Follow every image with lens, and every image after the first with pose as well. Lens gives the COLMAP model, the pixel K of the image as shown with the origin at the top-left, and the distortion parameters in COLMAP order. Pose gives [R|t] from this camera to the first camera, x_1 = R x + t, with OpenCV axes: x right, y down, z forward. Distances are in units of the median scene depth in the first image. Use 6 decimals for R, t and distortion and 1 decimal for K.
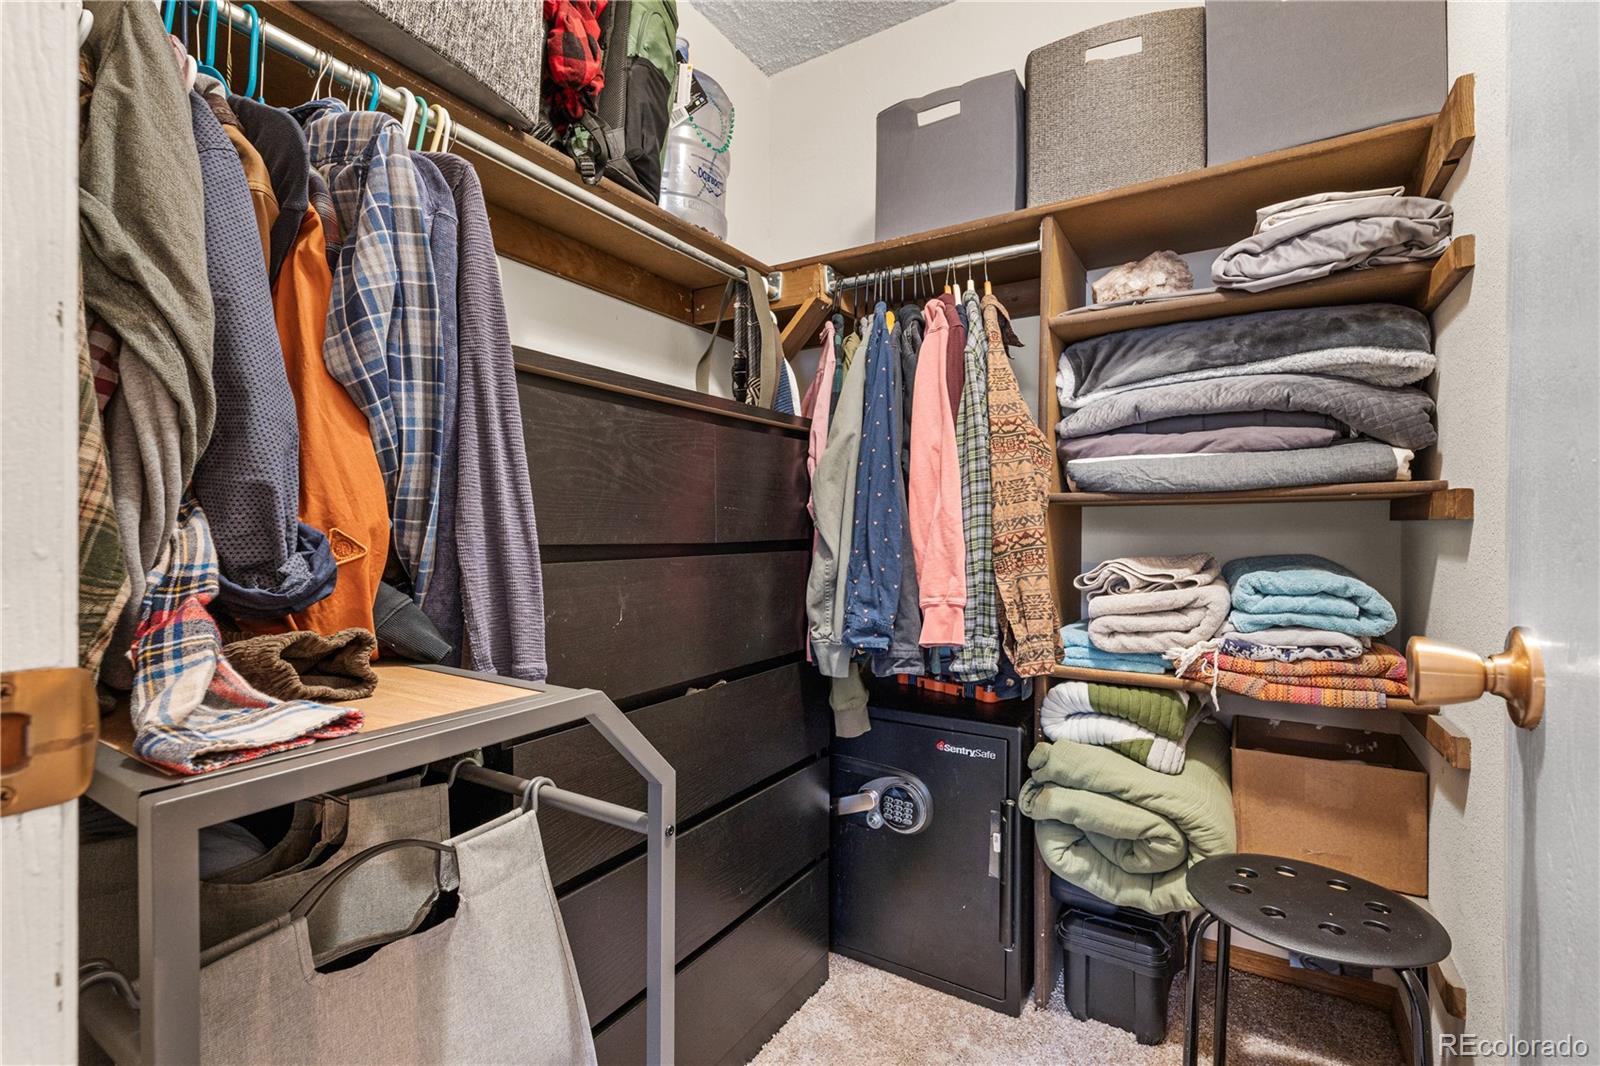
lens RADIAL K [[715.0, 0, 790.6], [0, 715.0, 534.6], [0, 0, 1]] dist [-0.003658, -0.000855]
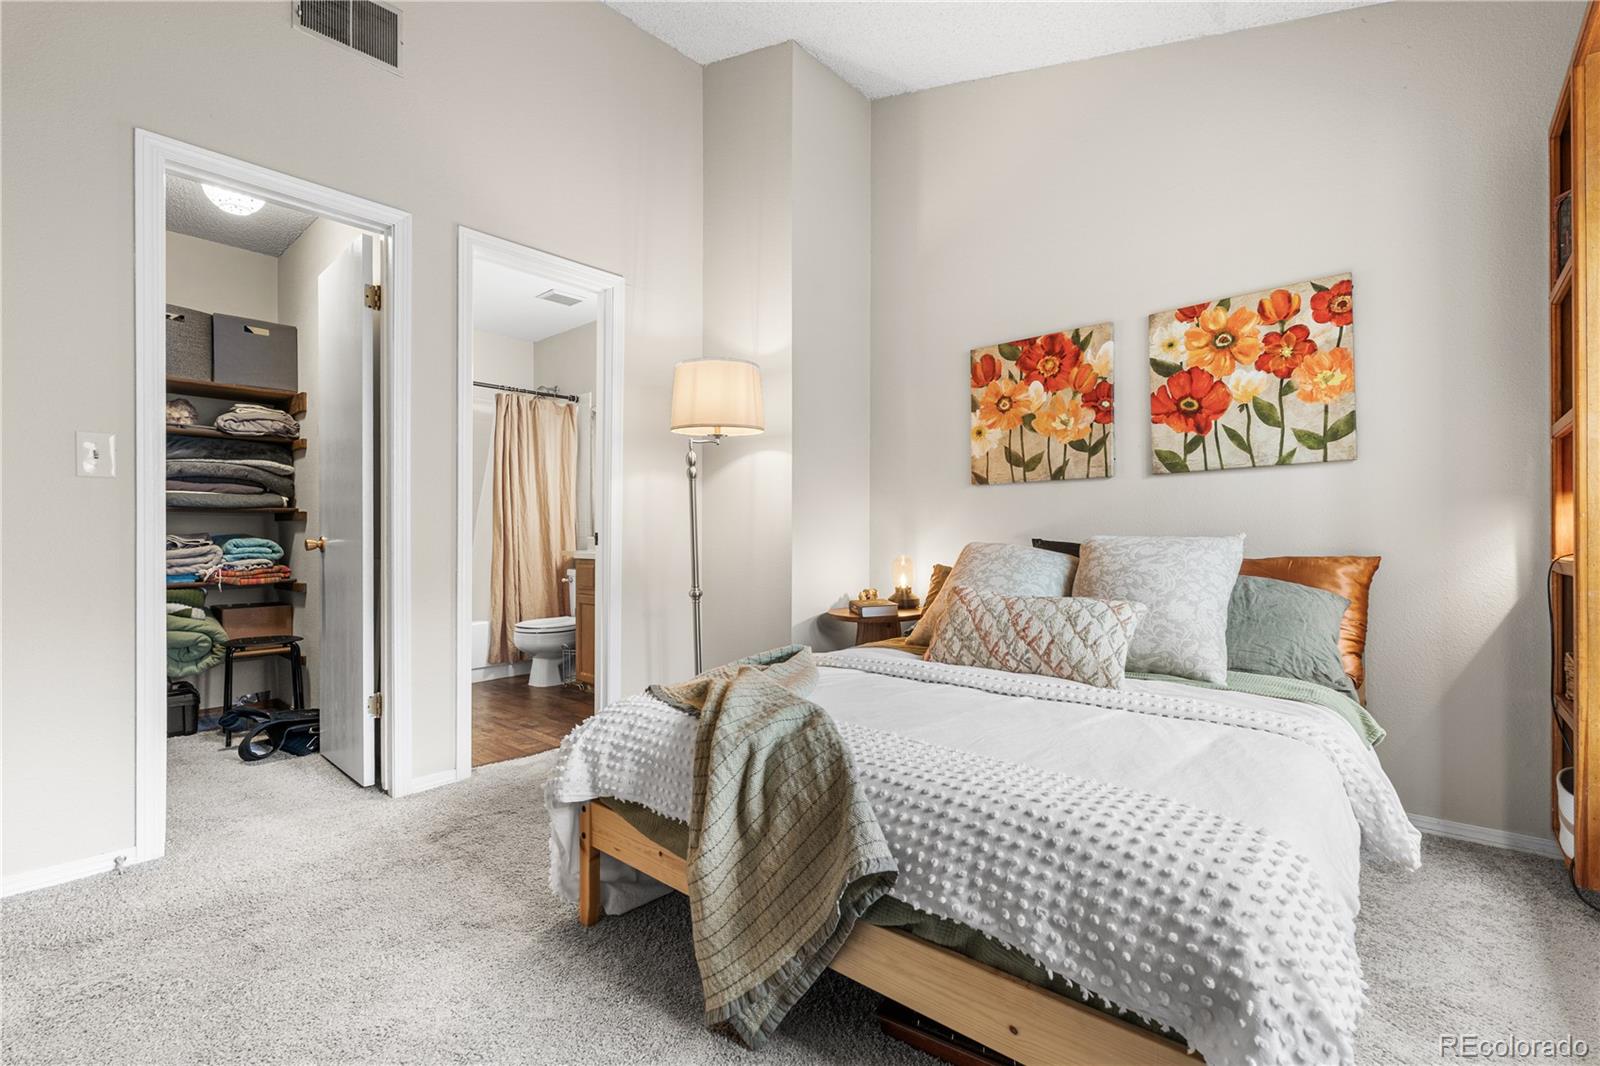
lens RADIAL K [[715.0, 0, 794.5], [0, 715.0, 540.2], [0, 0, 1]] dist [-0.003658, -0.000855]
pose [[0.167909, -0.001164, 0.985802, -1.667722], [0.008783, 0.999961, -0.000315, 0.078697], [-0.985763, 0.008711, 0.167913, -1.551838]]
